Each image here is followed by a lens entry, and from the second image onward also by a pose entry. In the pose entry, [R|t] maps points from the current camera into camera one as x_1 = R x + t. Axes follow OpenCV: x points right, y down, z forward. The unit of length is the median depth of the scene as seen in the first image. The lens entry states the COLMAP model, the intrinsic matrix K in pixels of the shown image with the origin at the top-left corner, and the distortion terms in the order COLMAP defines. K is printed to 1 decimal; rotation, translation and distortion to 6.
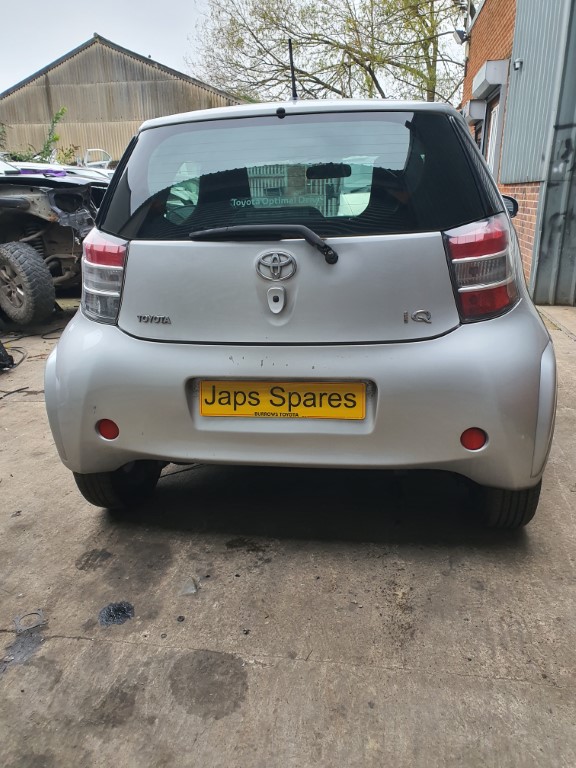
lens RADIAL K [[590.0, 0, 287.1], [0, 590.0, 385.5], [0, 0, 1]] dist [0.036452, -0.011178]
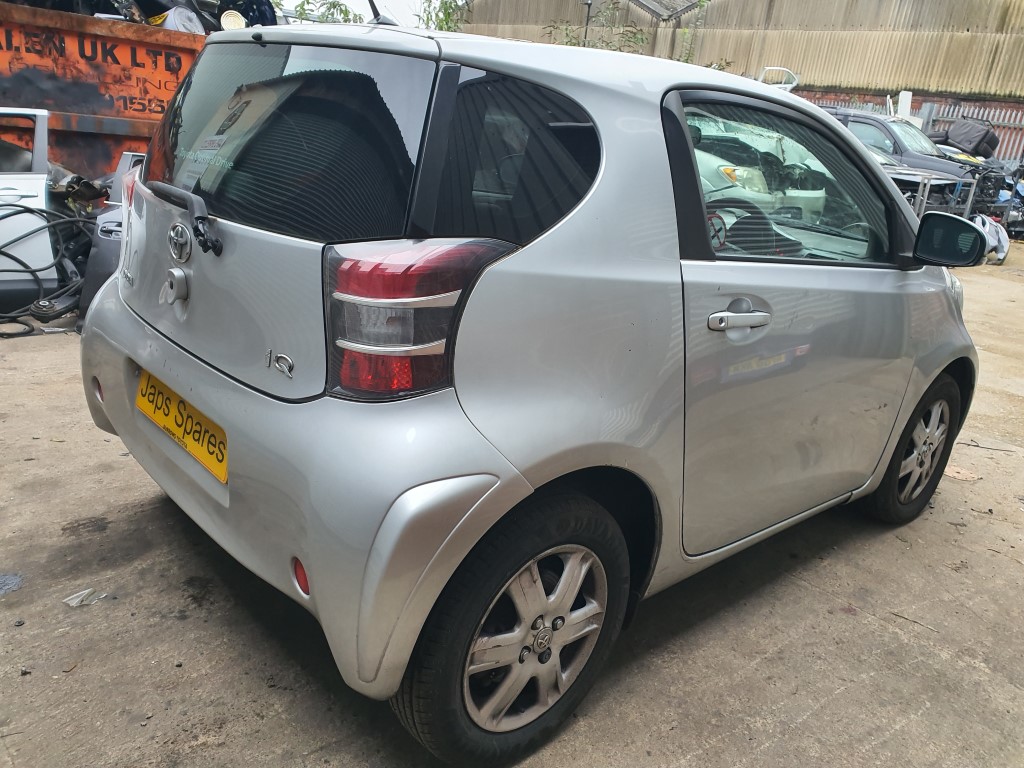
lens RADIAL K [[786.7, 0, 519.1], [0, 786.7, 391.2], [0, 0, 1]] dist [0.036452, -0.011178]
pose [[0.780516, 0.304898, -0.545739, 0.853717], [-0.297616, 0.948948, 0.104515, -0.239822], [0.549744, 0.080845, 0.831412, 0.397664]]
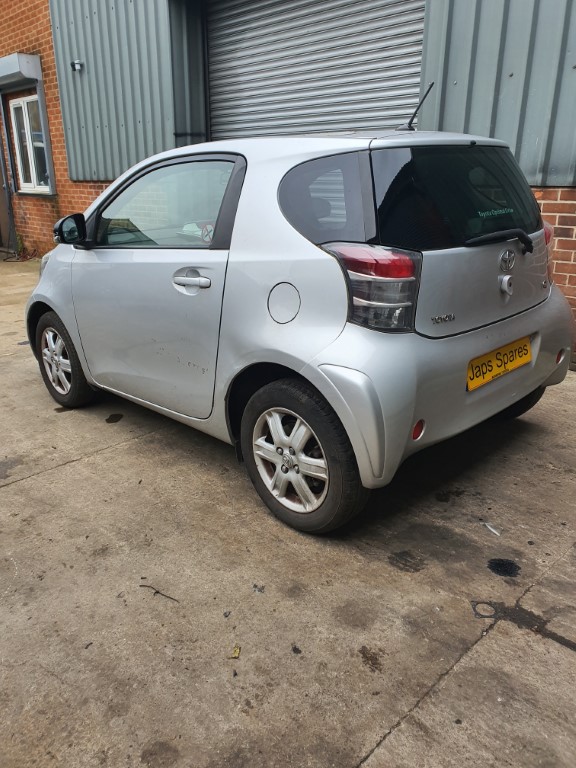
lens RADIAL K [[590.0, 0, 289.7], [0, 590.0, 378.8], [0, 0, 1]] dist [0.036452, -0.011178]
pose [[0.598966, -0.244309, 0.762596, -1.301303], [0.241741, 0.963058, 0.118659, -0.208560], [-0.763414, 0.113278, 0.635899, 0.519103]]
